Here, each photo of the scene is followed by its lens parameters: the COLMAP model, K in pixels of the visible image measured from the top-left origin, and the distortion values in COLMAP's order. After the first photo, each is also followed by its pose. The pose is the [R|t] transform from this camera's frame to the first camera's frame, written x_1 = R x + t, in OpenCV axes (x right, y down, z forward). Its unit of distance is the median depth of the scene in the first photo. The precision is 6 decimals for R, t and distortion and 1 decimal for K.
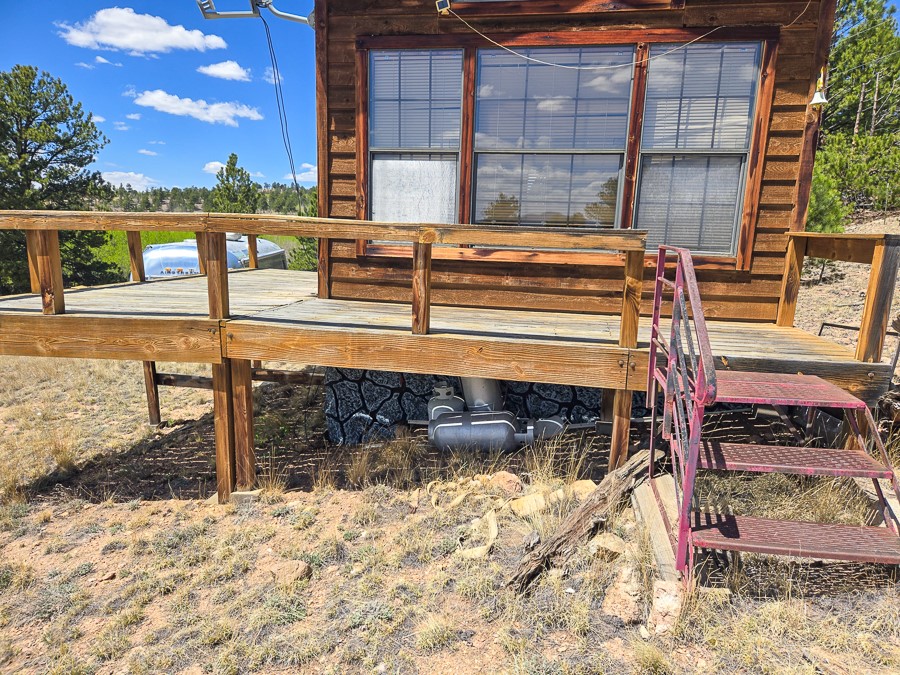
lens RADIAL K [[607.0, 0, 461.0], [0, 607.0, 338.1], [0, 0, 1]] dist [0.079440, -0.057045]
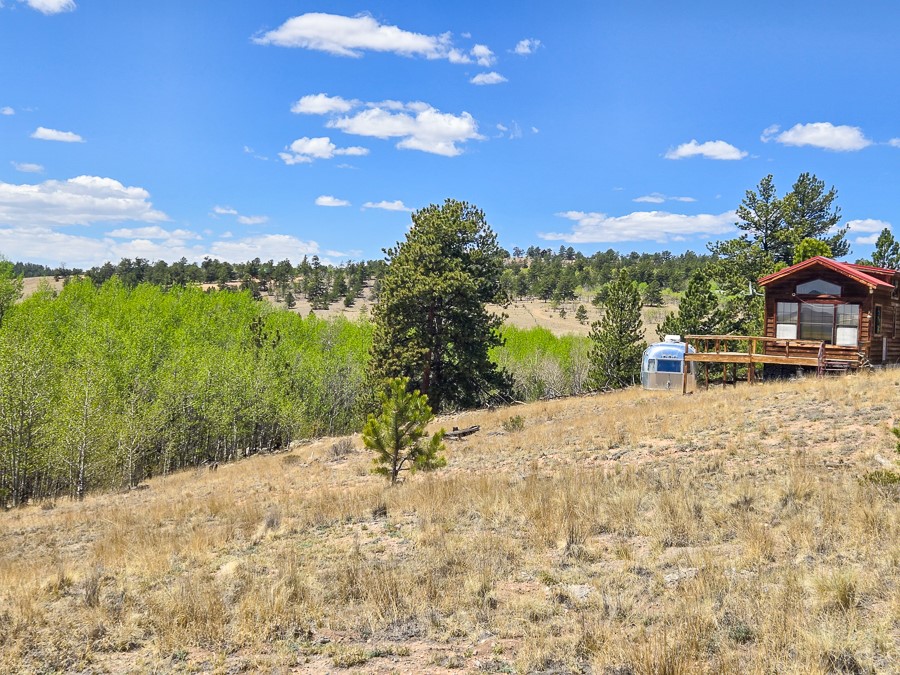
lens RADIAL K [[1201.6, 0, 449.4], [0, 1201.6, 336.6], [0, 0, 1]] dist [0.081459, 0.000000]
pose [[0.939211, 0.013994, -0.343054, 0.483245], [-0.071869, 0.985047, -0.156578, 1.022255], [0.335733, 0.171715, 0.926174, -6.015415]]
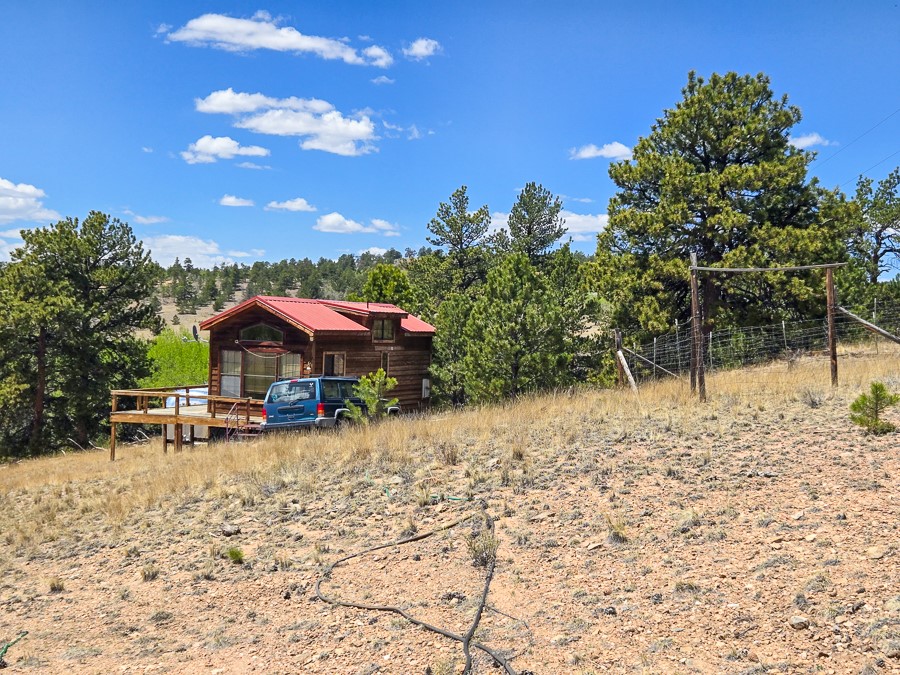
lens RADIAL K [[1201.6, 0, 458.0], [0, 1201.6, 329.4], [0, 0, 1]] dist [0.081459, 0.000000]
pose [[0.965885, 0.002956, -0.258954, 2.390364], [-0.048001, 0.984652, -0.167800, 0.451409], [0.254483, 0.174505, 0.951203, -4.313205]]
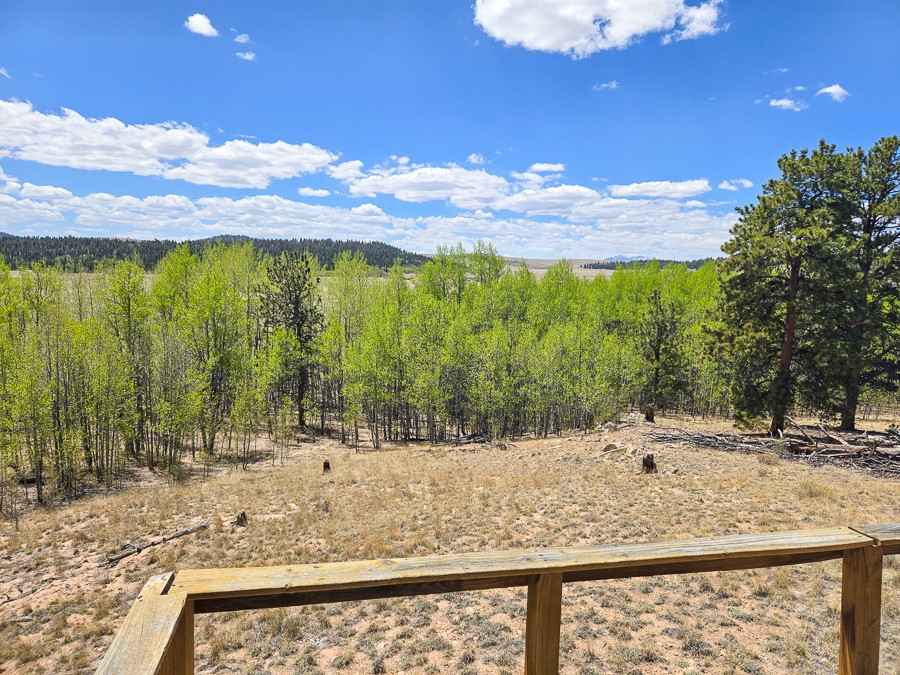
lens RADIAL K [[607.0, 0, 463.0], [0, 607.0, 333.4], [0, 0, 1]] dist [0.079440, -0.057045]
pose [[0.367918, 0.077228, -0.926645, -0.273711], [-0.174248, 0.984618, 0.012876, -0.267779], [0.913386, 0.156729, 0.375716, 0.632030]]
